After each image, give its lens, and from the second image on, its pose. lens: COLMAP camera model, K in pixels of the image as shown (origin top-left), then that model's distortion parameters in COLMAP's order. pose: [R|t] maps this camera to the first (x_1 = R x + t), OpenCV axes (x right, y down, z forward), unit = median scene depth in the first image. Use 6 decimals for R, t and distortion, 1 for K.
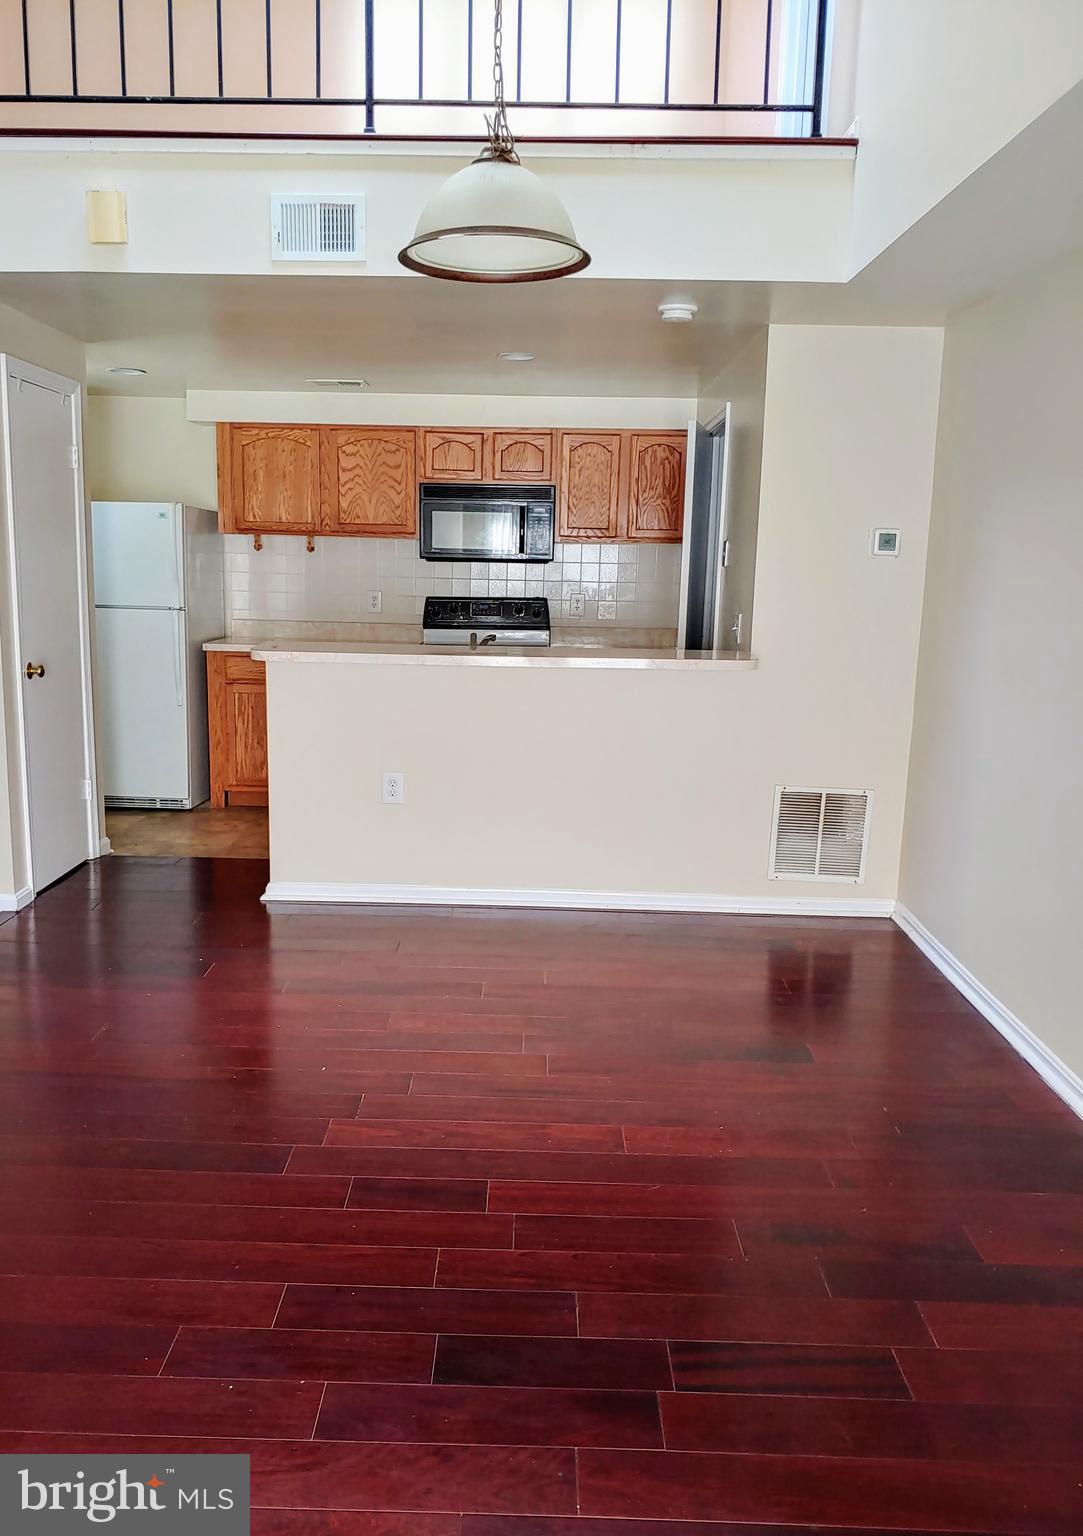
lens RADIAL K [[1264.2, 0, 540.2], [0, 1264.2, 811.6], [0, 0, 1]] dist [0.107791, -0.175859]
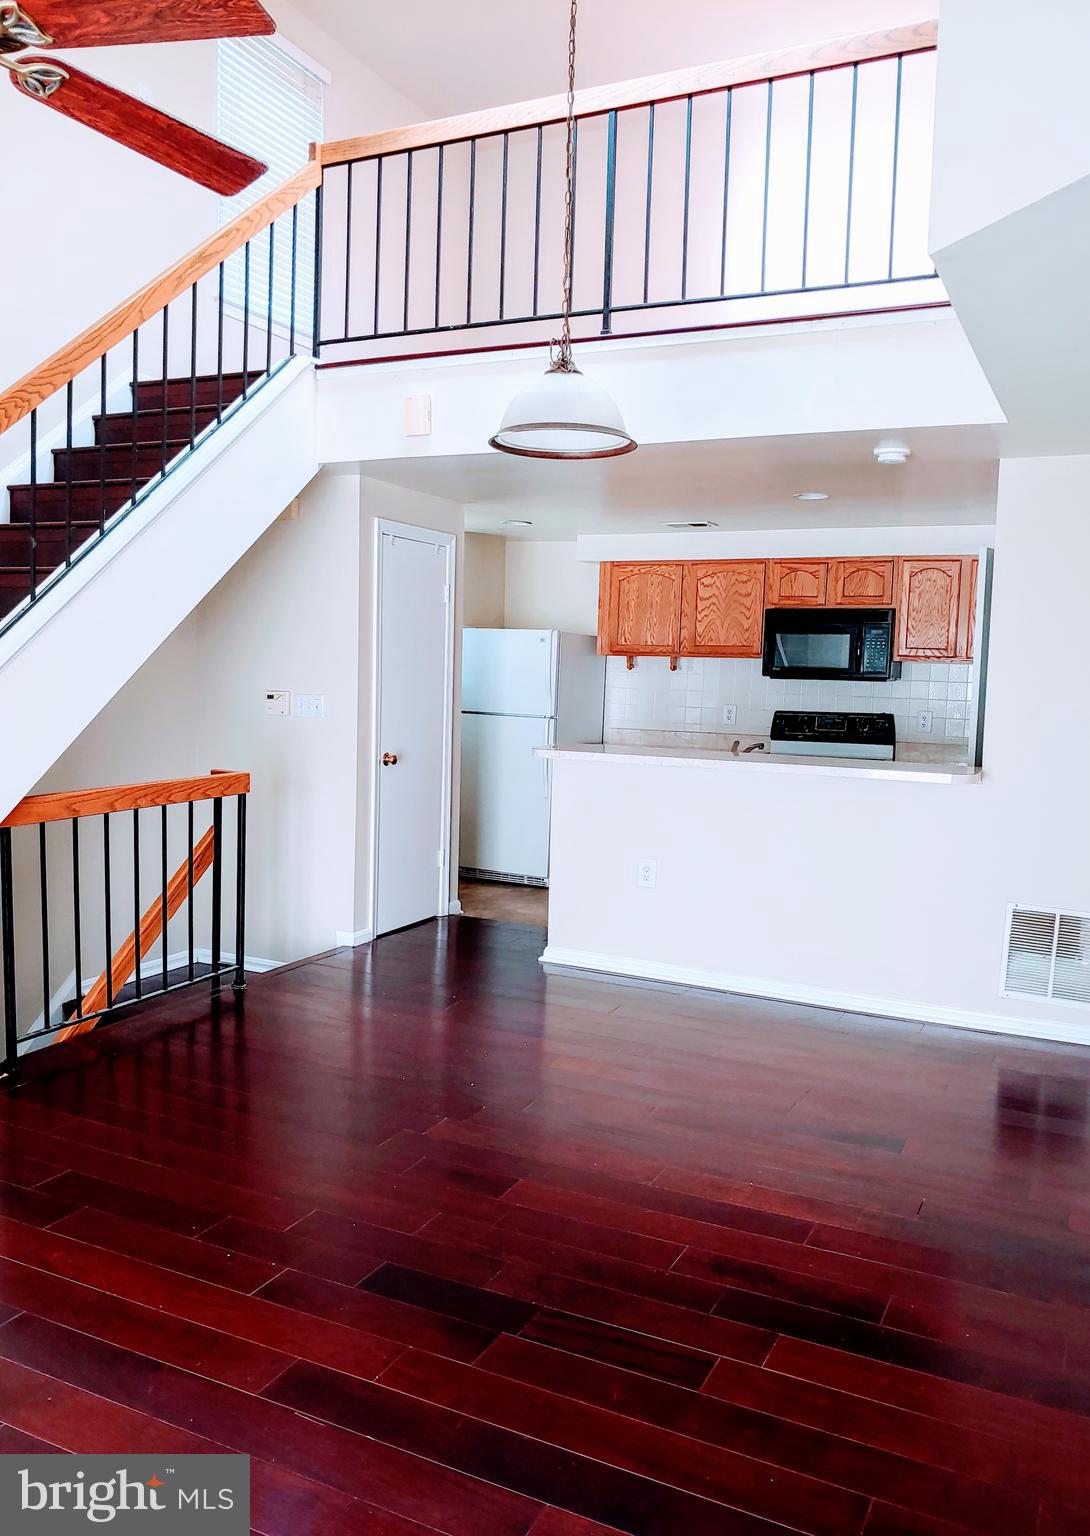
lens RADIAL K [[1264.2, 0, 543.7], [0, 1264.2, 811.6], [0, 0, 1]] dist [0.107791, -0.175859]
pose [[0.899176, 0.057937, -0.433735, 0.220803], [-0.098044, 0.992670, -0.070659, 0.011868], [0.426462, 0.106060, 0.898266, -0.048689]]
